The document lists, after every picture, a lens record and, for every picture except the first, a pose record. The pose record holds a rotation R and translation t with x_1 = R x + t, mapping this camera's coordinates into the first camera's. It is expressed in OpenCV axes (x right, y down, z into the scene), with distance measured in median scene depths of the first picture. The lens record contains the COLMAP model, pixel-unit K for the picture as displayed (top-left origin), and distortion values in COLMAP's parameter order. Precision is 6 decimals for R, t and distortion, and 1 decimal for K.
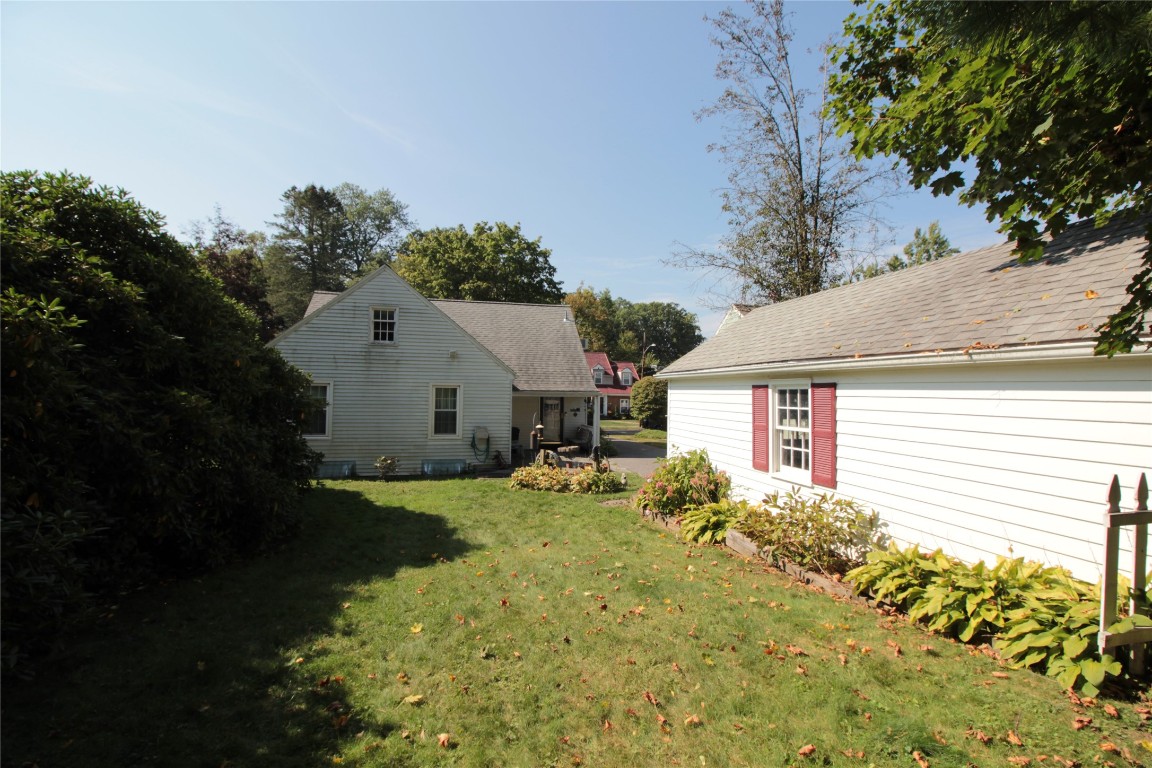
lens RADIAL K [[530.4, 0, 580.6], [0, 530.4, 380.1], [0, 0, 1]] dist [-0.015431, -0.003518]
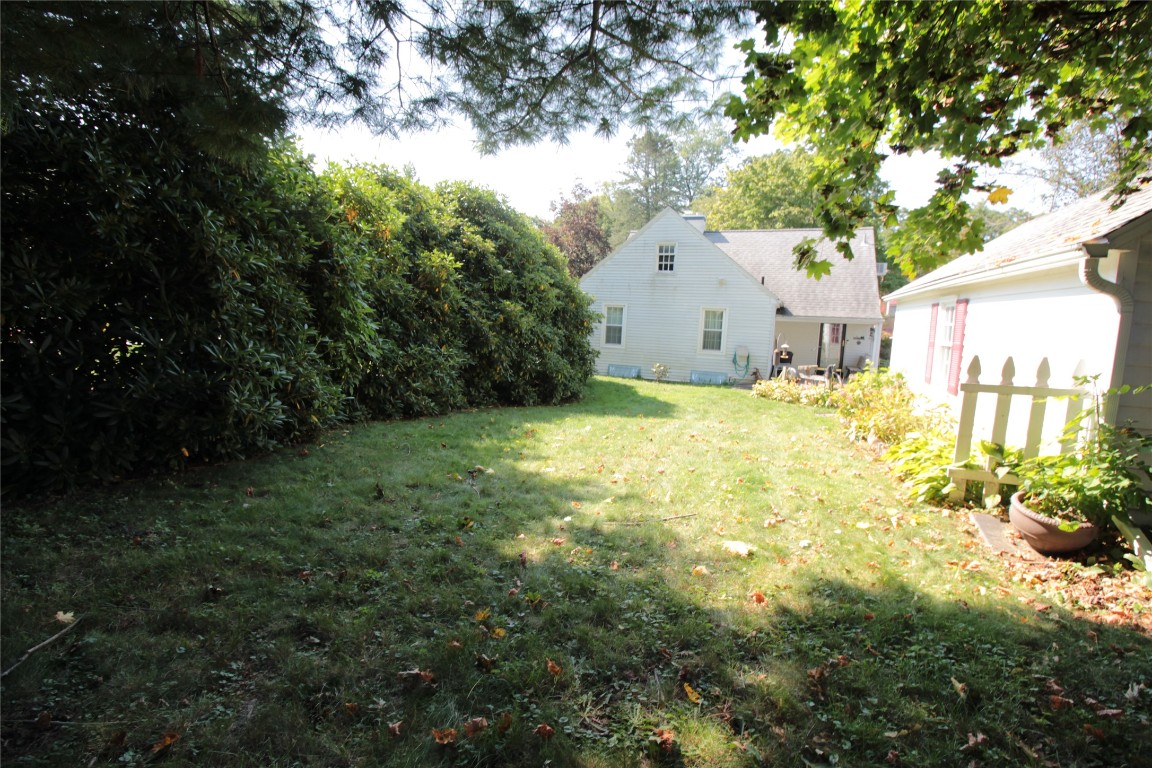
lens RADIAL K [[530.4, 0, 576.6], [0, 530.4, 387.7], [0, 0, 1]] dist [-0.015431, -0.003518]
pose [[0.811100, 0.097095, -0.576792, 0.202892], [-0.014481, 0.989157, 0.146148, 0.017577], [0.584728, -0.110188, 0.803711, -0.140966]]
